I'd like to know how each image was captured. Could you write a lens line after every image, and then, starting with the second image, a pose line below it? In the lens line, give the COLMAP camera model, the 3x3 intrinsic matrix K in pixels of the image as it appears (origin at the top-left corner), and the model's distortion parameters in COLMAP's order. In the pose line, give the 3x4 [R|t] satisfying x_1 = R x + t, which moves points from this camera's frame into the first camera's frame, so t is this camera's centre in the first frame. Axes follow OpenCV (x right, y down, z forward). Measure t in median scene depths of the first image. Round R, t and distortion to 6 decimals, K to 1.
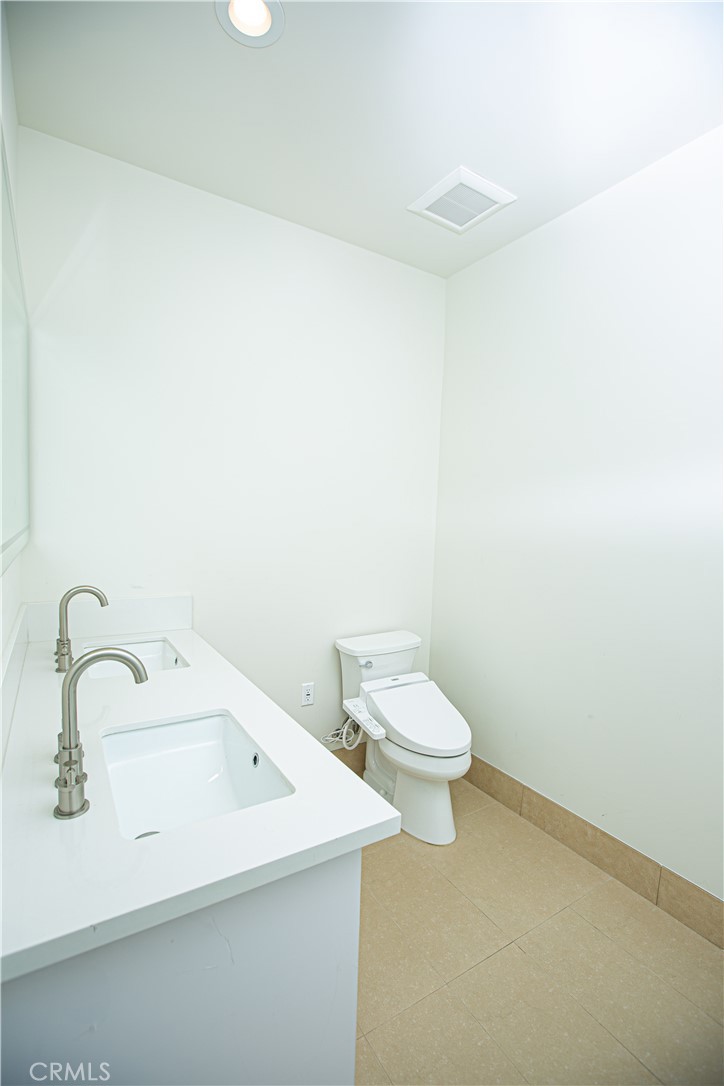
lens RADIAL K [[490.4, 0, 358.2], [0, 490.4, 544.2], [0, 0, 1]] dist [-0.050922, 0.016347]
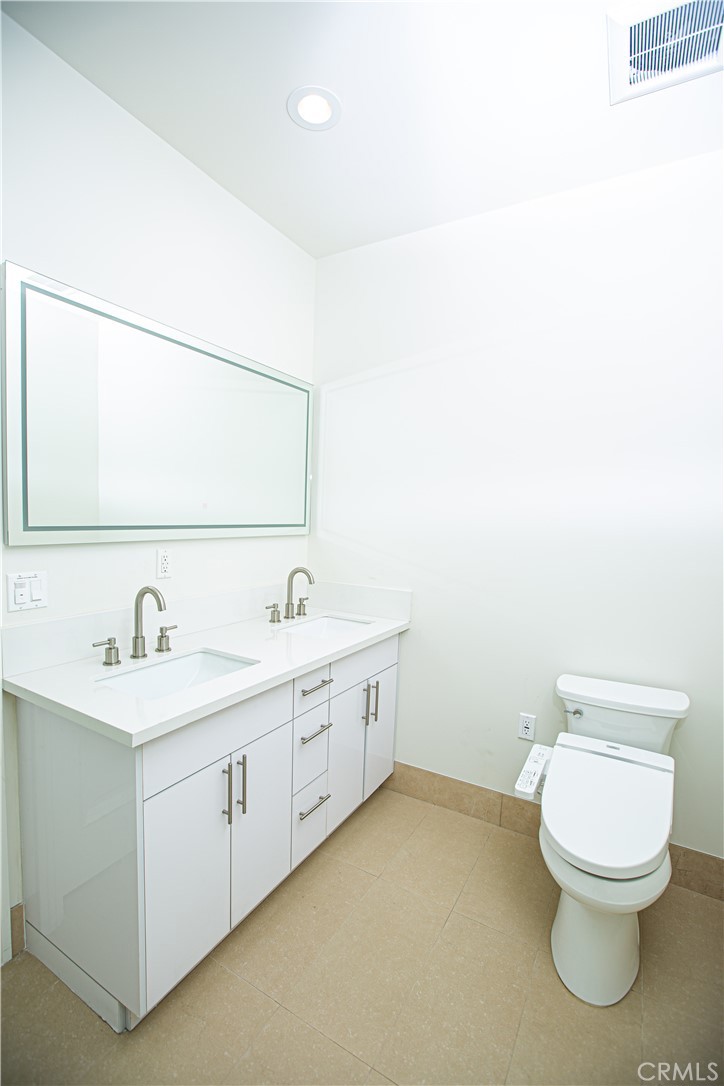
lens RADIAL K [[490.4, 0, 358.2], [0, 490.4, 544.2], [0, 0, 1]] dist [-0.050922, 0.016347]
pose [[0.465239, 0.036596, -0.884428, 0.594013], [-0.070153, 0.997527, 0.004373, -0.000925], [0.882401, 0.060011, 0.466656, 0.359961]]
